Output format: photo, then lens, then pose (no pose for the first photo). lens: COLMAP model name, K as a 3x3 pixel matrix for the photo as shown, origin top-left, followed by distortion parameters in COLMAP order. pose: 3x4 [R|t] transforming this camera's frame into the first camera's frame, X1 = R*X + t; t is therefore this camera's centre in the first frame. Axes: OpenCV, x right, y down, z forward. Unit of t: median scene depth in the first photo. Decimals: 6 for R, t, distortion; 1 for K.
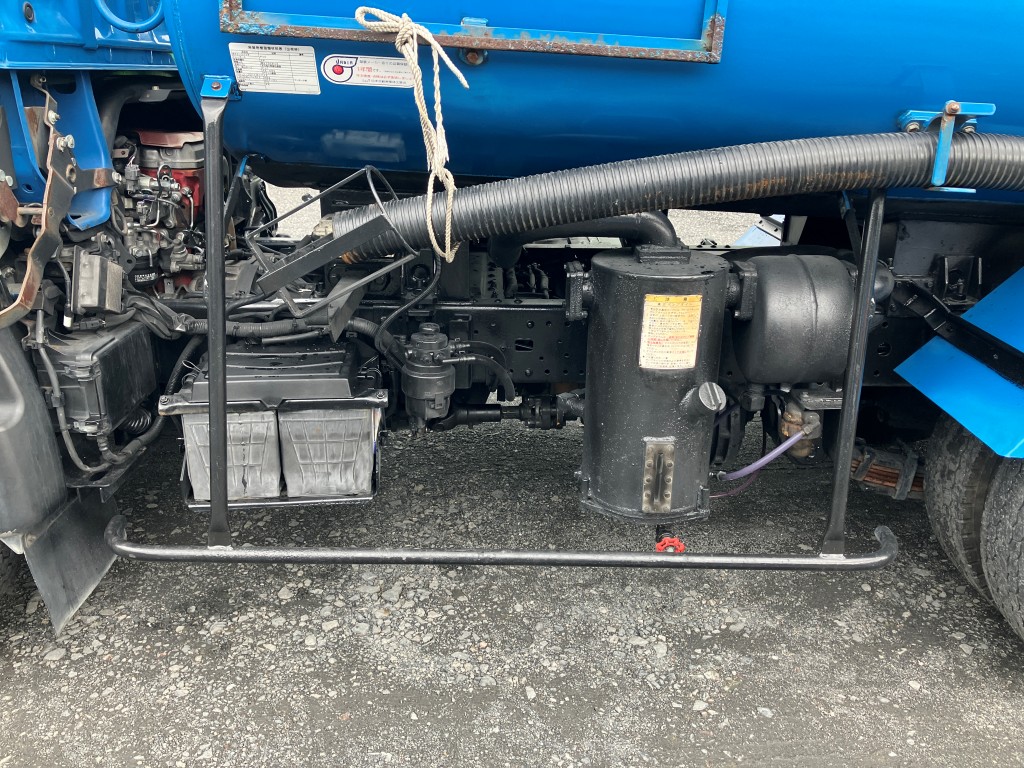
lens RADIAL K [[847.9, 0, 514.4], [0, 847.9, 382.0], [0, 0, 1]] dist [0.035327, -0.040397]
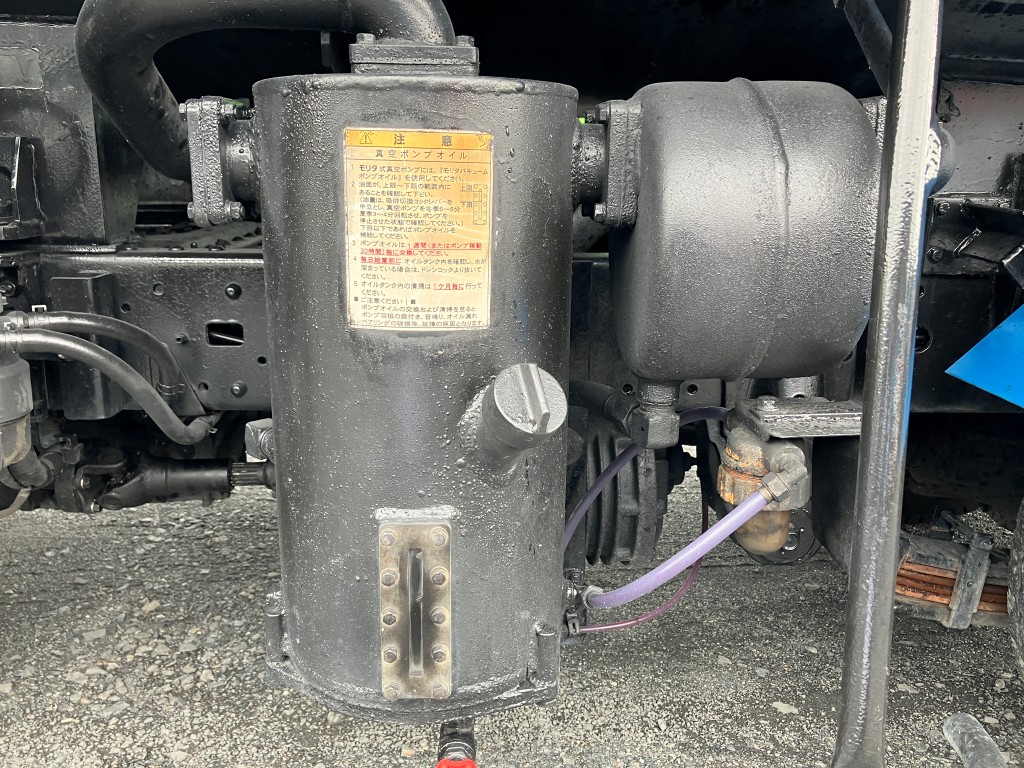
lens RADIAL K [[847.9, 0, 512.5], [0, 847.9, 383.4], [0, 0, 1]] dist [0.035327, -0.040397]
pose [[0.999579, -0.006984, 0.028160, 0.198654], [0.009723, 0.995106, -0.098337, 0.044350], [-0.027335, 0.098570, 0.994755, 0.571091]]
